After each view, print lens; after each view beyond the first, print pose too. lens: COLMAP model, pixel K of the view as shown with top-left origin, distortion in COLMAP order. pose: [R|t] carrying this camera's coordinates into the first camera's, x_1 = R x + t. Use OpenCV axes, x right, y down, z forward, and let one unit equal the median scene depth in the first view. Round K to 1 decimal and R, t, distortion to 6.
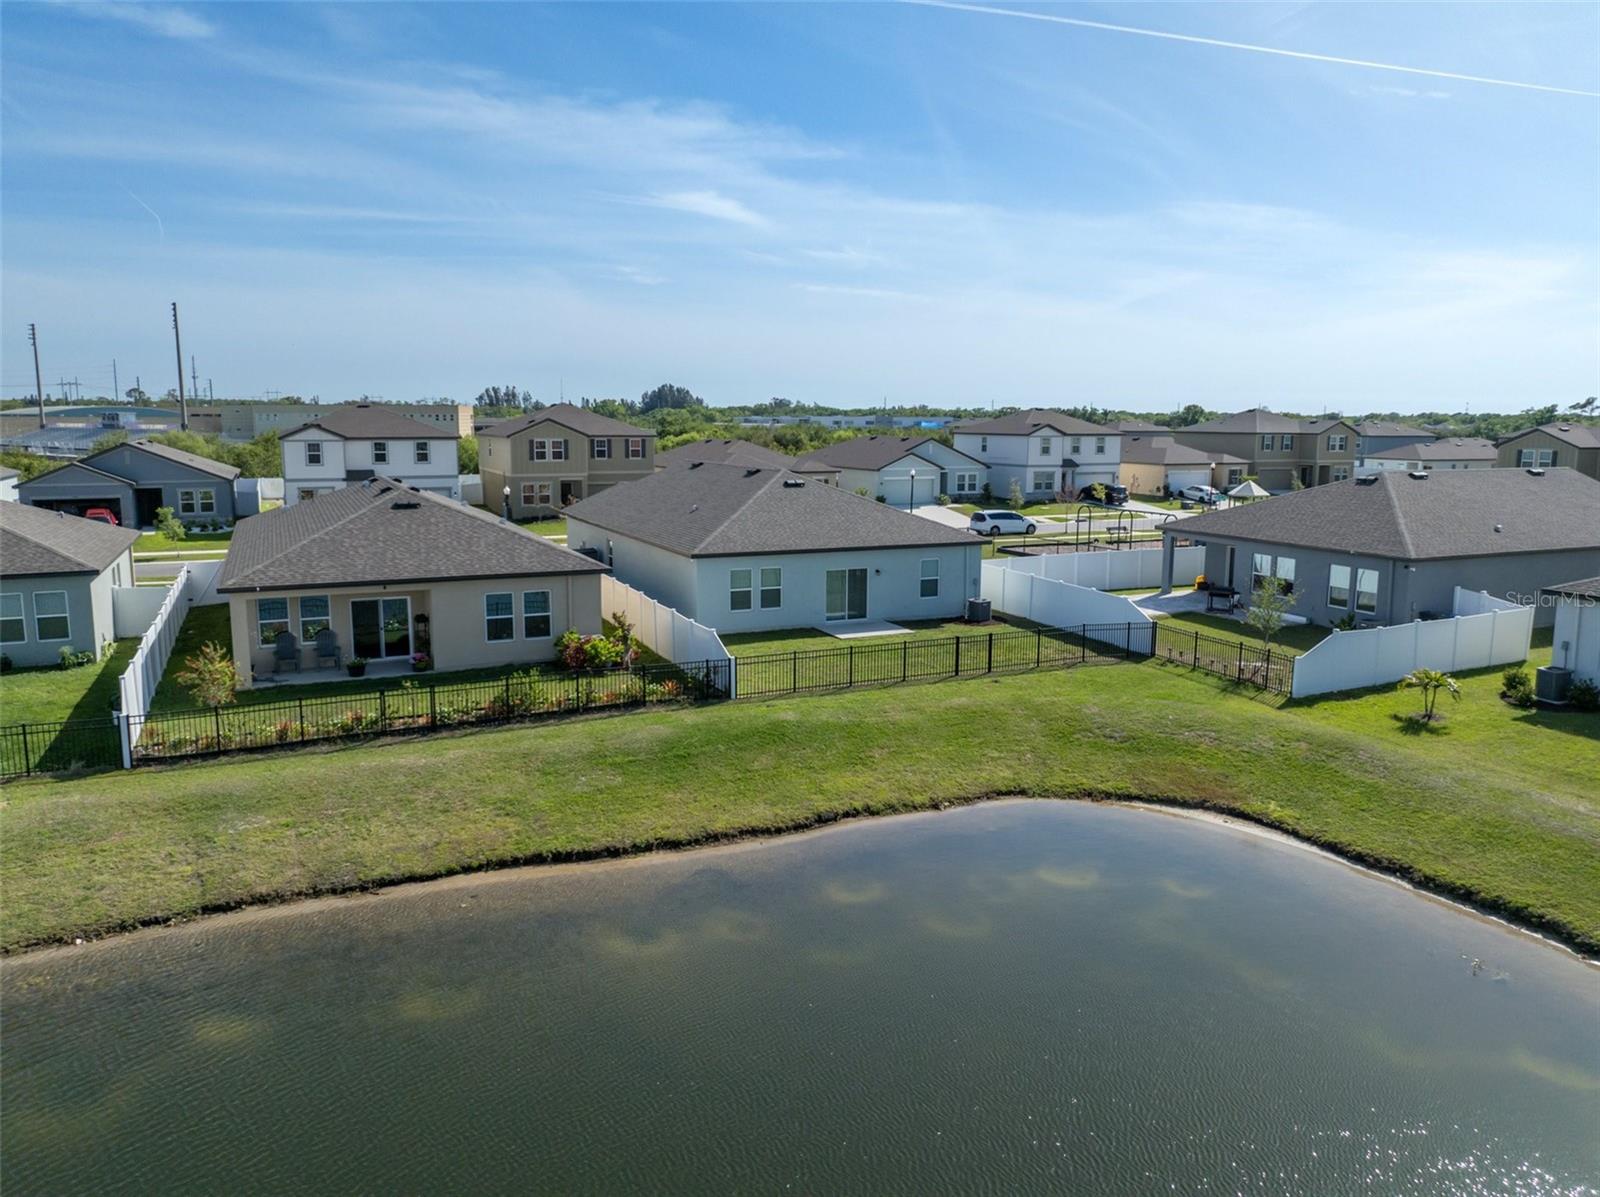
lens RADIAL K [[1138.3, 0, 800.0], [0, 1138.3, 598.5], [0, 0, 1]] dist [-0.015362, -0.004338]
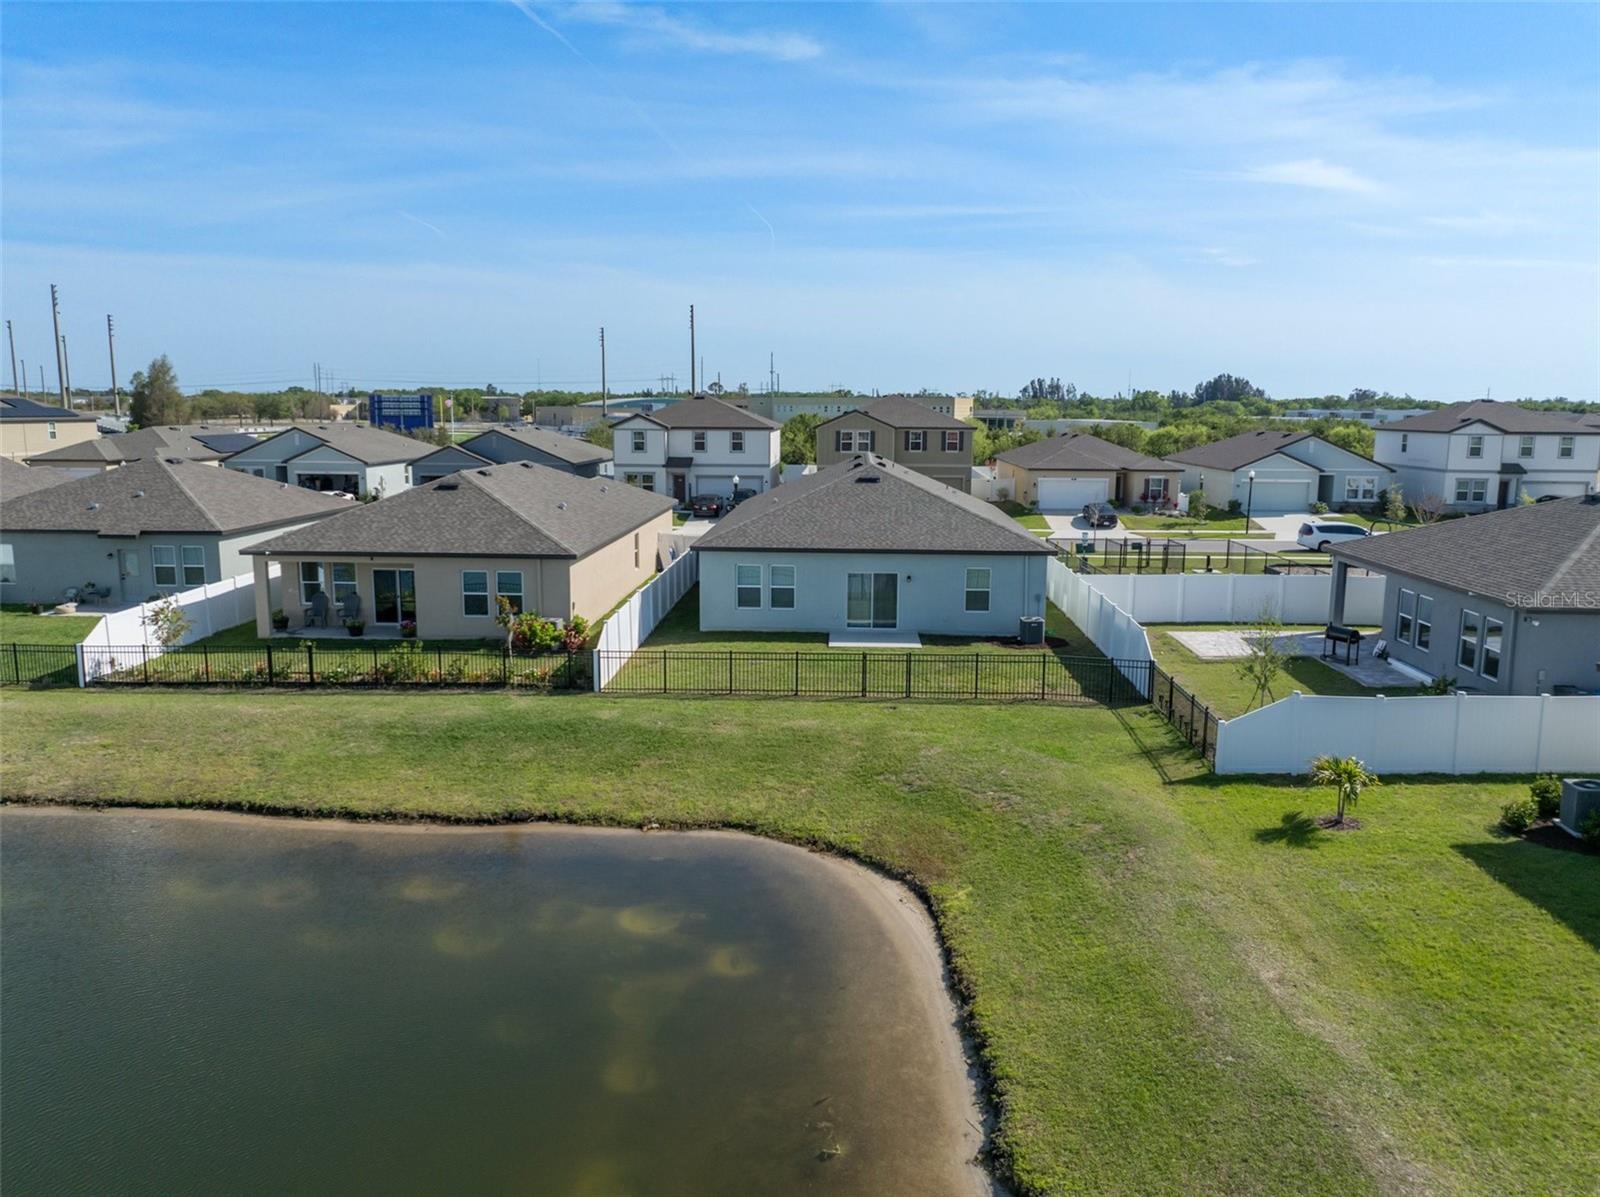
lens RADIAL K [[1171.5, 0, 800.0], [0, 1171.5, 598.5], [0, 0, 1]] dist [-0.011605, -0.012293]
pose [[0.887550, 0.075042, -0.454560, 0.514508], [-0.074280, 0.997045, 0.019564, -0.023736], [0.454685, 0.016400, 0.890501, 0.162399]]
